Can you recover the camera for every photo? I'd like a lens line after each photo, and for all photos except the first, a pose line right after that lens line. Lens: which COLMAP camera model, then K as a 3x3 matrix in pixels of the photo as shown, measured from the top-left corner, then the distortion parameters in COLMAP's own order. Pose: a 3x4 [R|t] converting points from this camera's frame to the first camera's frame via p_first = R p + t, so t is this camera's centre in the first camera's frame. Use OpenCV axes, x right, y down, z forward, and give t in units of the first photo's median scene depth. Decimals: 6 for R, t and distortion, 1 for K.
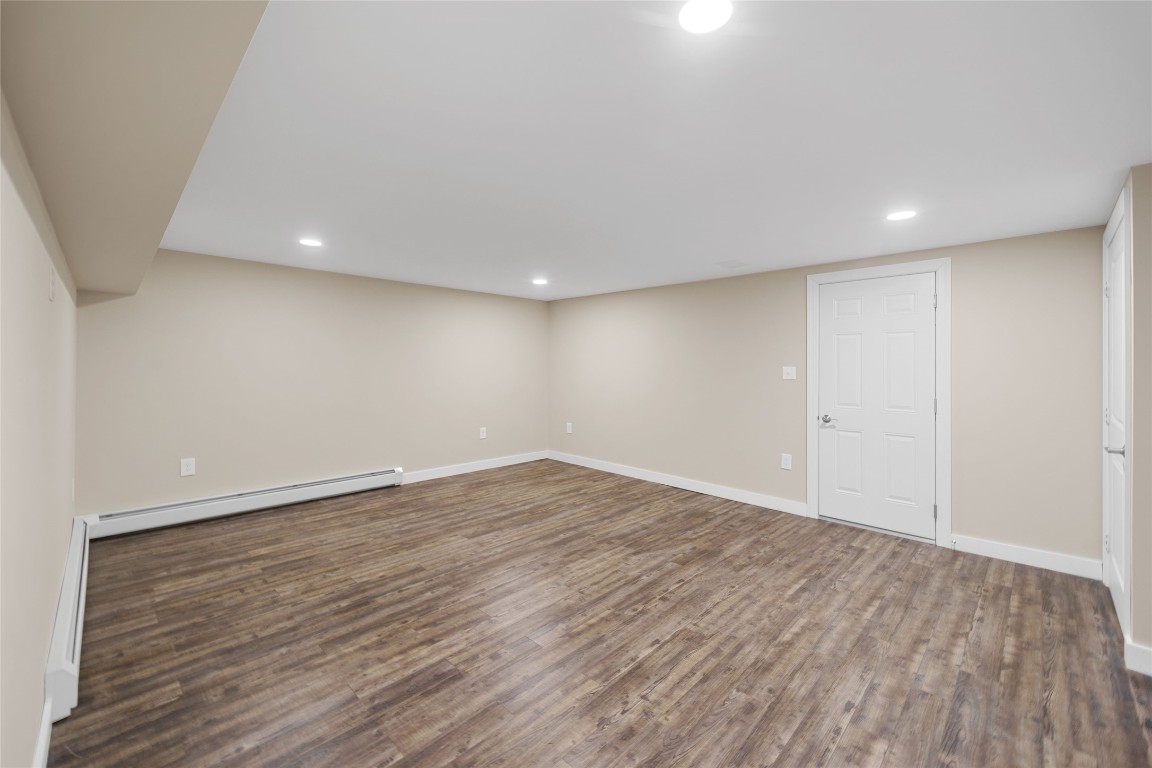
lens RADIAL K [[463.9, 0, 576.5], [0, 463.9, 371.8], [0, 0, 1]] dist [0.001538, -0.000418]
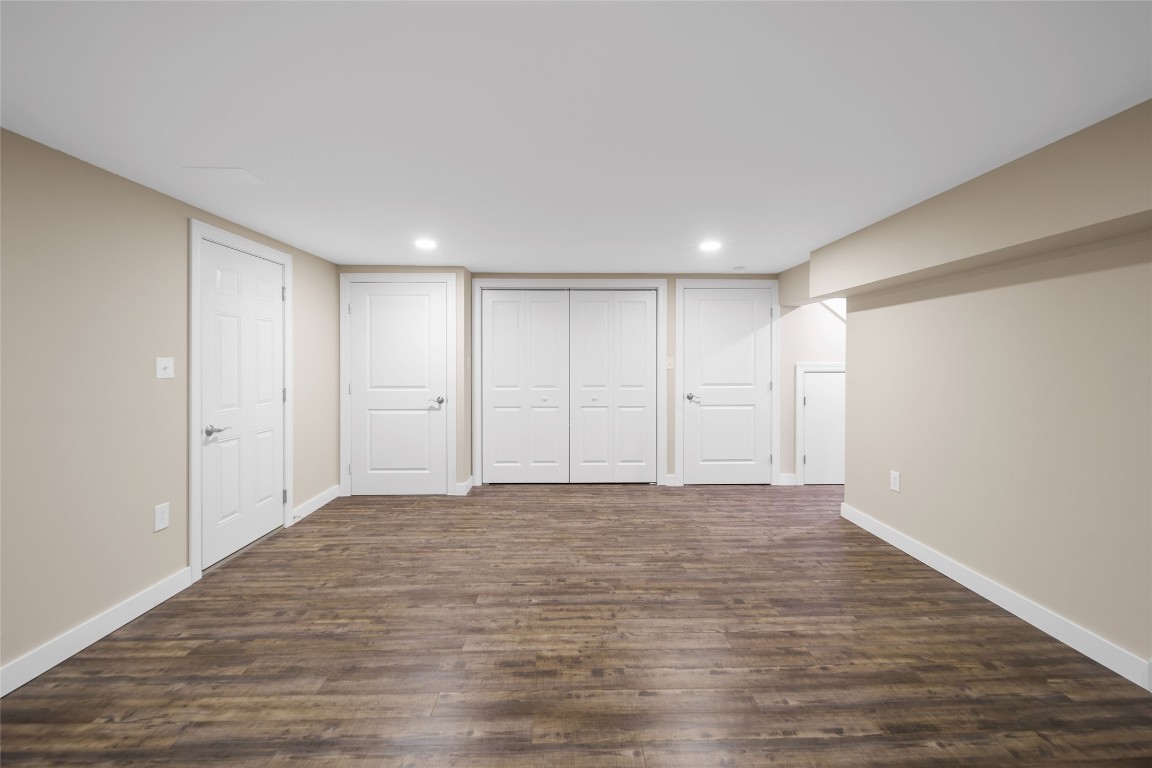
lens RADIAL K [[463.6, 0, 584.9], [0, 463.6, 358.2], [0, 0, 1]] dist [-0.000385, -0.000514]
pose [[-0.723934, -0.005385, 0.689848, -0.574999], [0.001827, 0.999951, 0.009723, -0.023537], [-0.689867, 0.008299, -0.723889, 1.727374]]
